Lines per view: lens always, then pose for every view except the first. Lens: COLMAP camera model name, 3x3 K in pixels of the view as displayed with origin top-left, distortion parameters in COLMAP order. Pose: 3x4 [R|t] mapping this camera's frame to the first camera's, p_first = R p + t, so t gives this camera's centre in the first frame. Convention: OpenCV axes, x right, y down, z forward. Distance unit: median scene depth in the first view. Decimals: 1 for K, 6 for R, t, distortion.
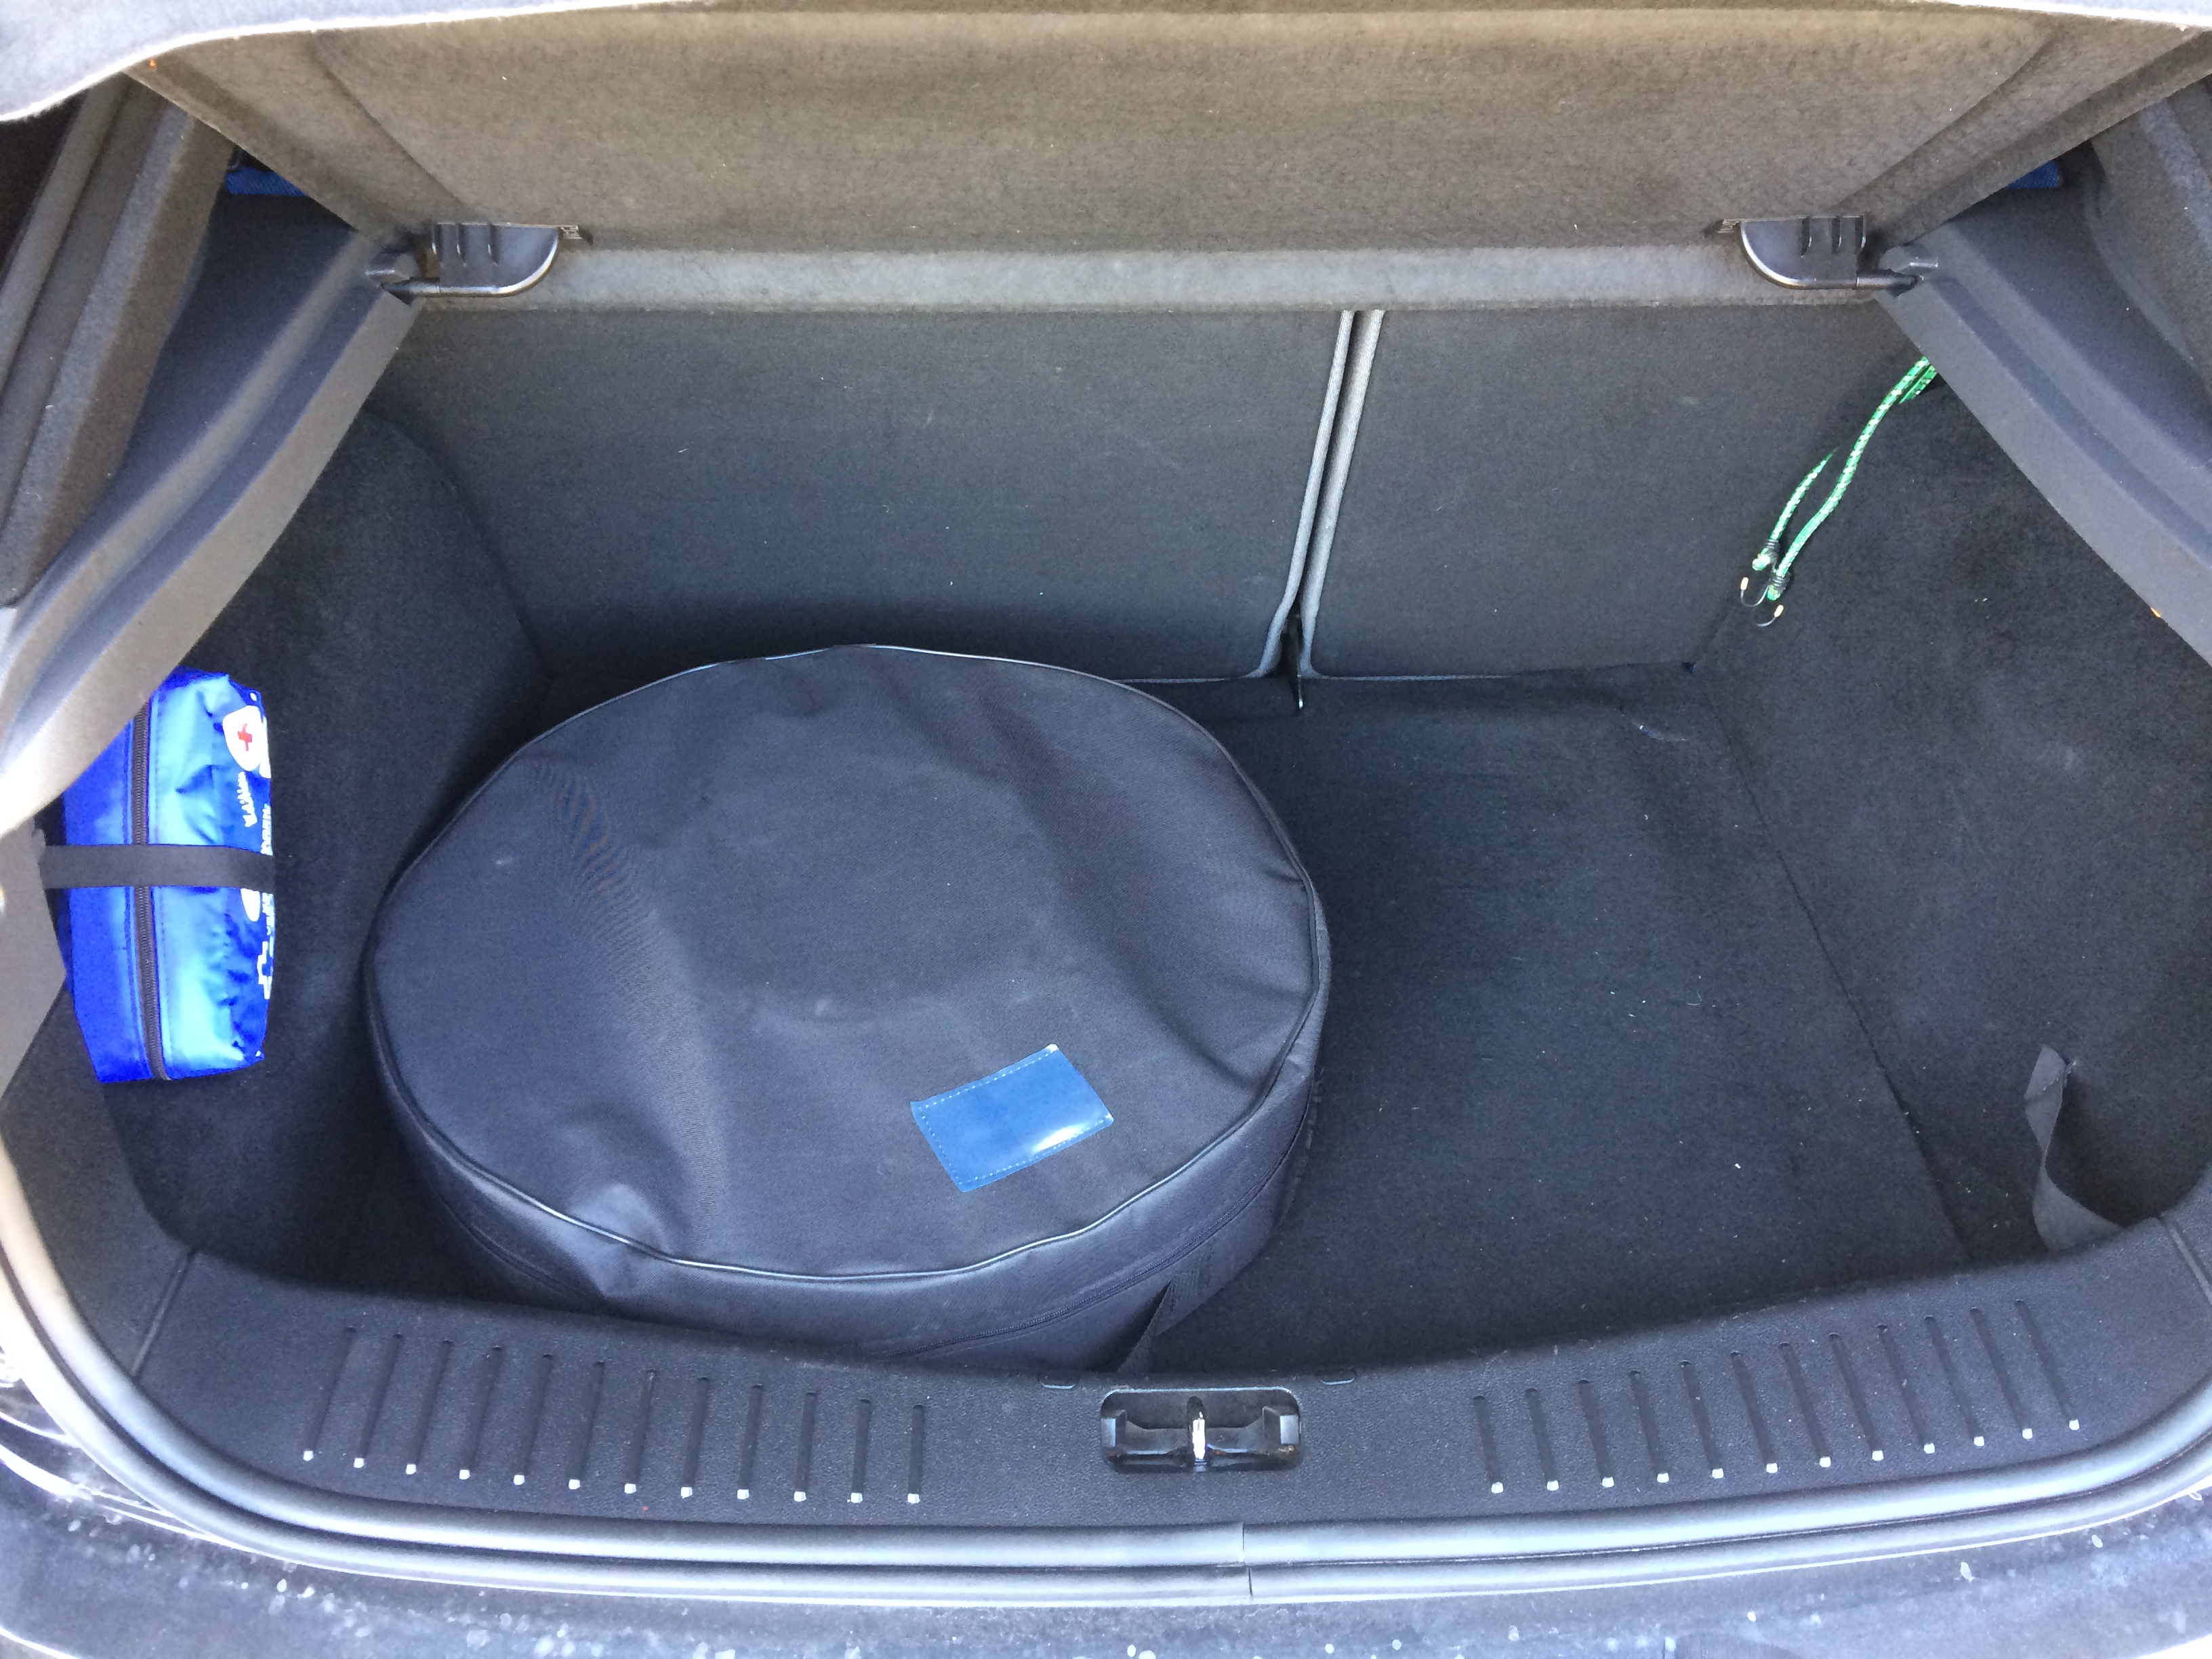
lens RADIAL K [[1855.7, 0, 1107.1], [0, 1855.7, 837.0], [0, 0, 1]] dist [0.082700, -0.129571]
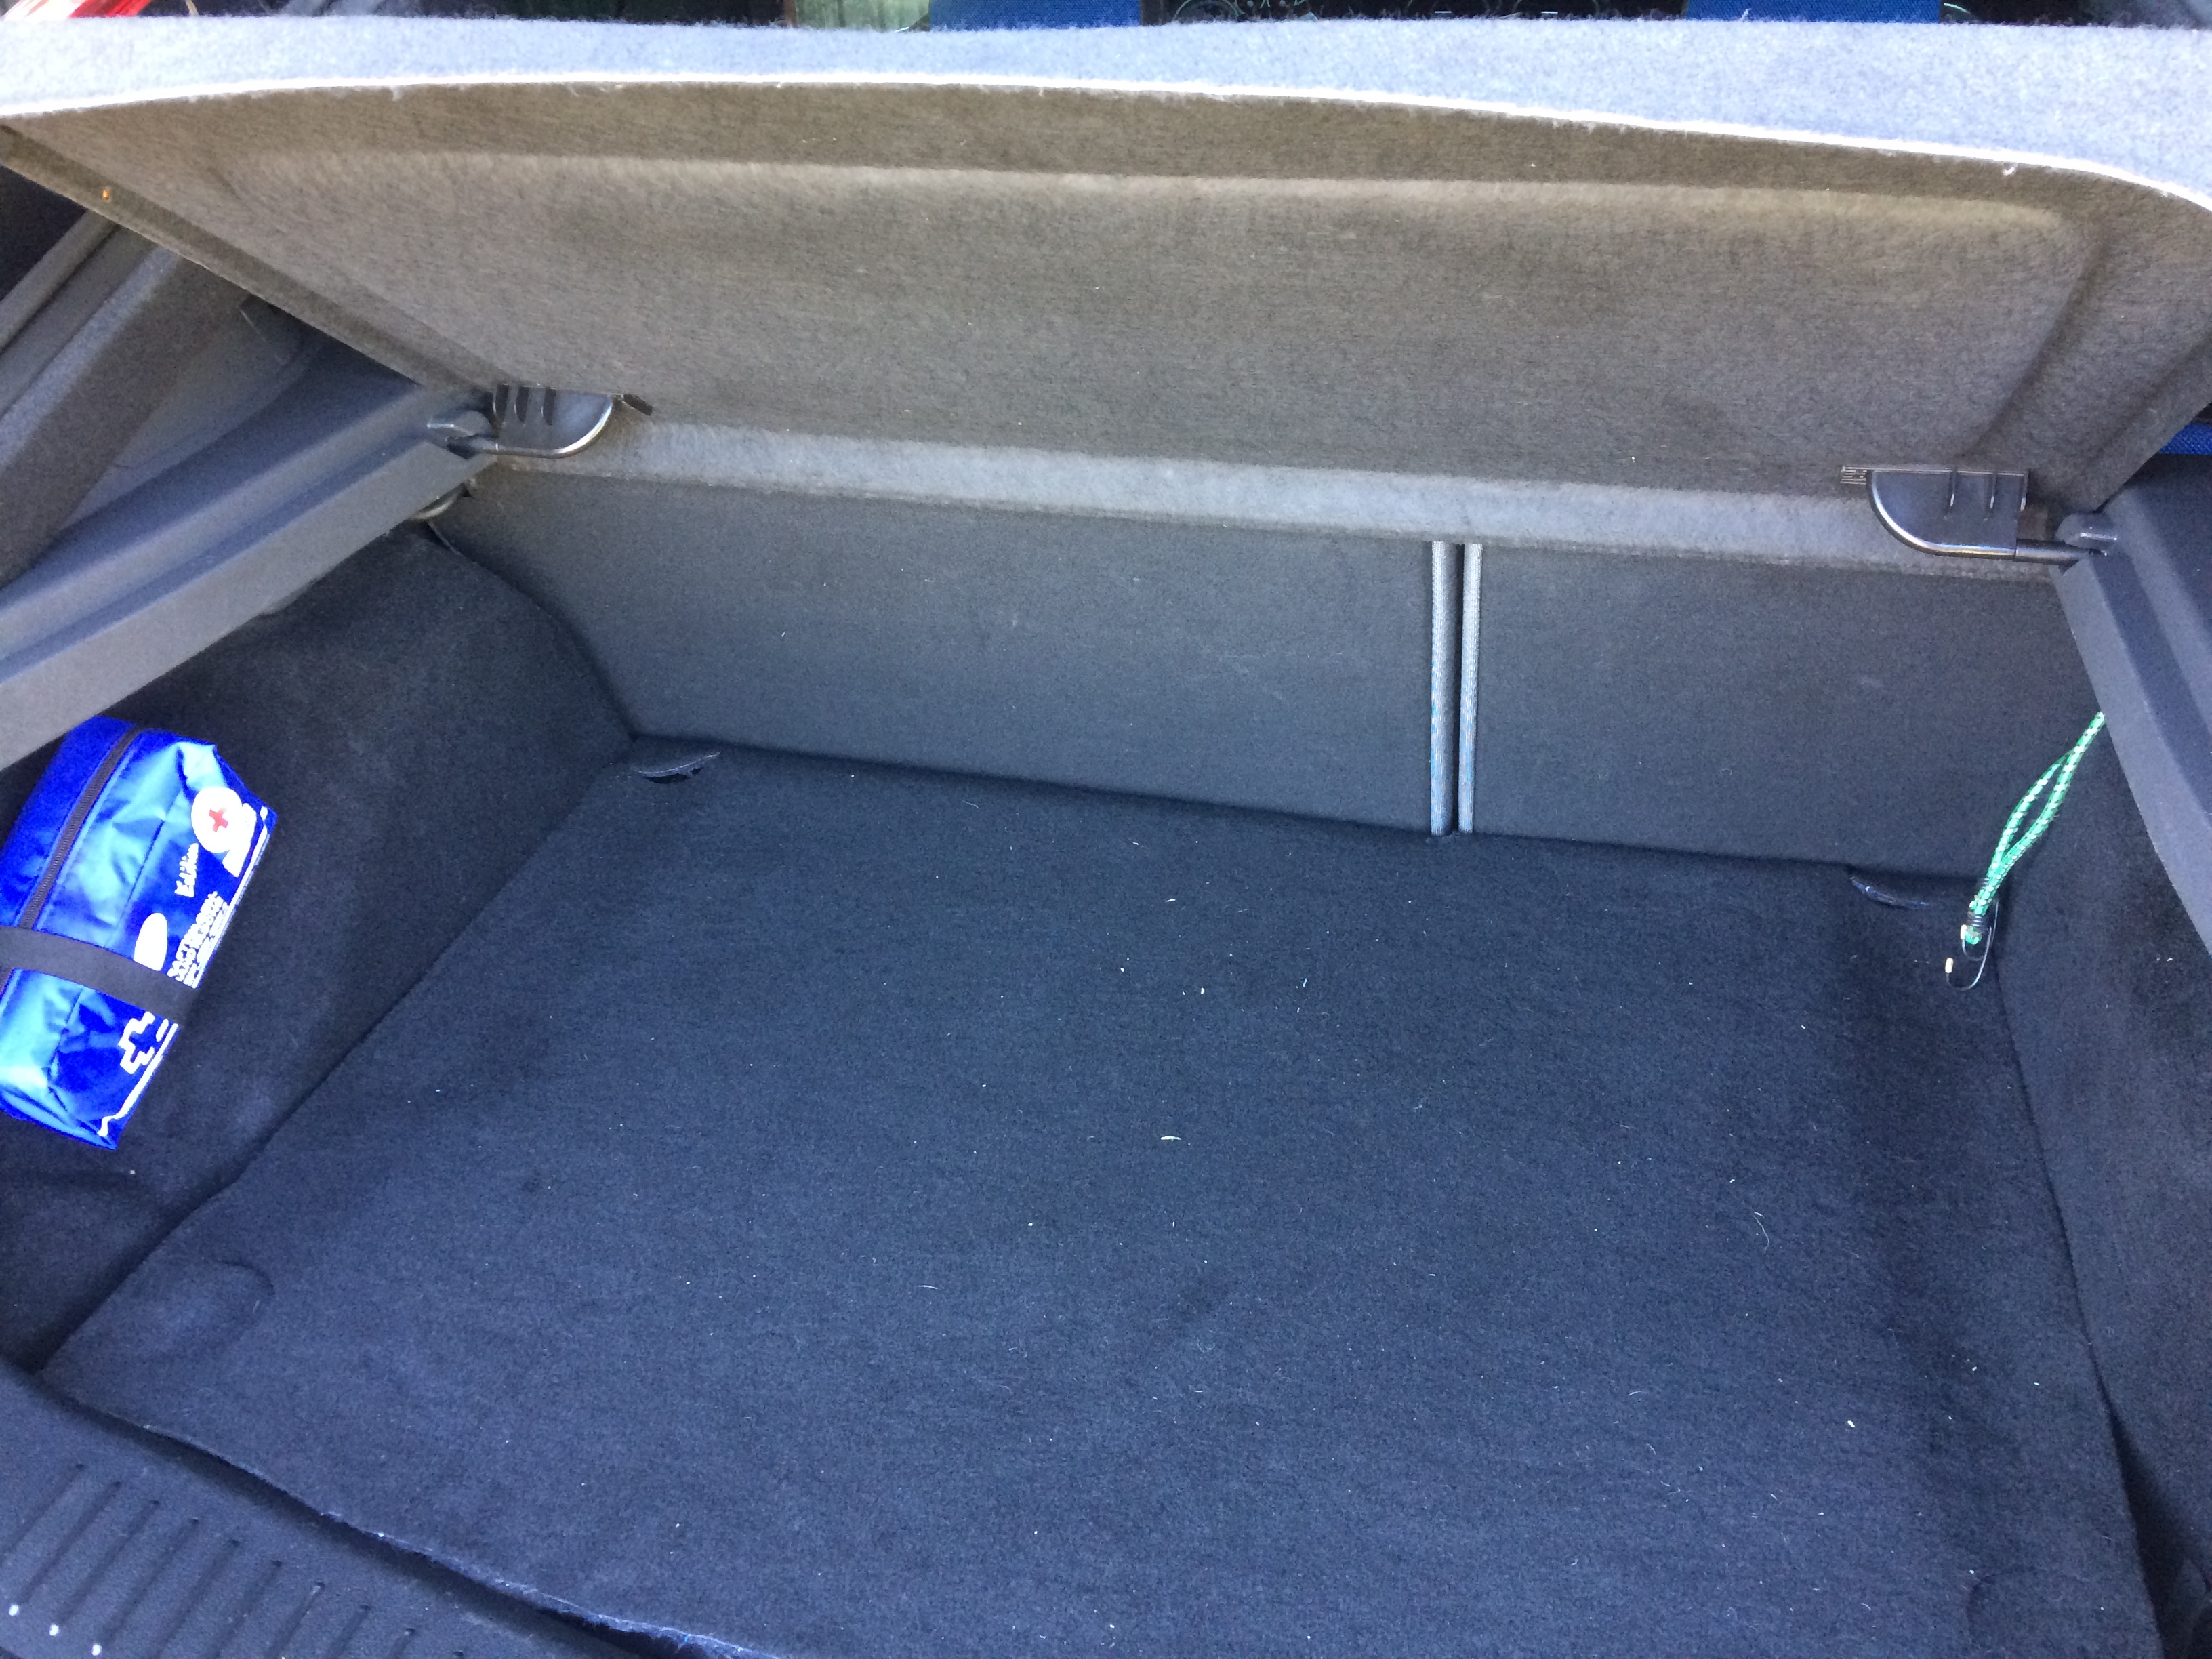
lens RADIAL K [[1847.9, 0, 1106.0], [0, 1847.9, 829.5], [0, 0, 1]] dist [0.086478, -0.126681]
pose [[0.957874, 0.118829, -0.261453, 0.264007], [-0.152321, 0.981994, -0.111740, -0.025479], [0.243467, 0.146858, 0.958727, 0.144832]]
